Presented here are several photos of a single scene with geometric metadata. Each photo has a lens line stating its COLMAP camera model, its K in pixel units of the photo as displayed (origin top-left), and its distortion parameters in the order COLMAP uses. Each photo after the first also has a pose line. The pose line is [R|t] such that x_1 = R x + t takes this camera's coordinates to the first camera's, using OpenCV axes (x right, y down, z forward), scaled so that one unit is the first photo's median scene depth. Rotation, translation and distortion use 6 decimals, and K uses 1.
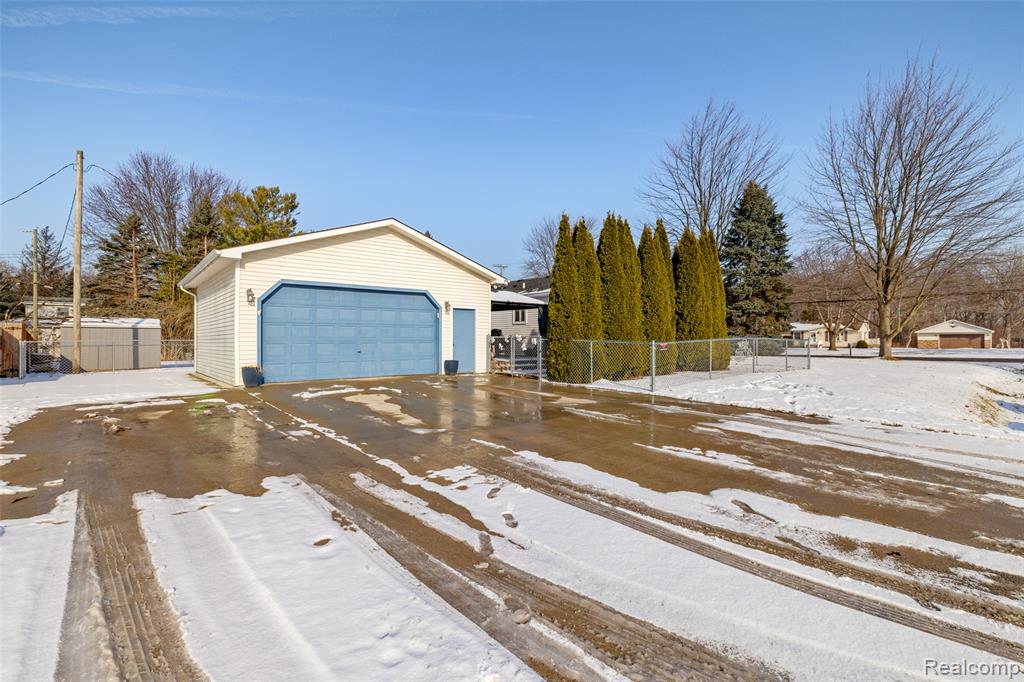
lens RADIAL K [[496.0, 0, 512.1], [0, 496.0, 333.1], [0, 0, 1]] dist [0.000826, -0.000493]
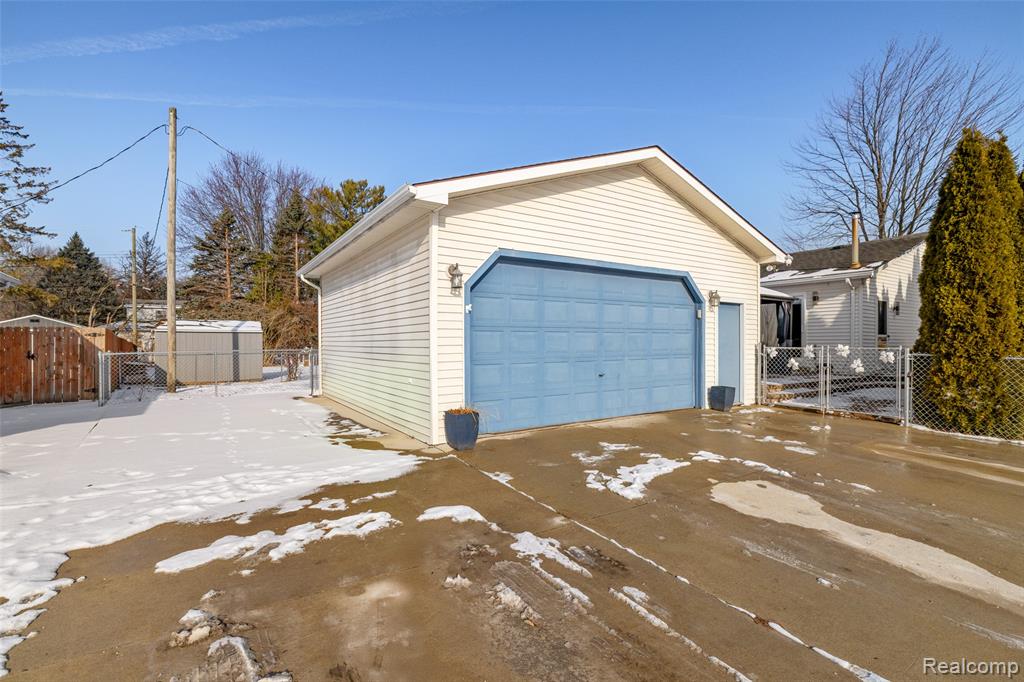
lens RADIAL K [[508.0, 0, 512.0], [0, 508.0, 341.0], [0, 0, 1]] dist [-0.003497, -0.000155]
pose [[0.991061, 0.000493, -0.133412, -0.204926], [0.001171, 0.999923, 0.012393, -0.006611], [0.133408, -0.012438, 0.990983, 0.240199]]
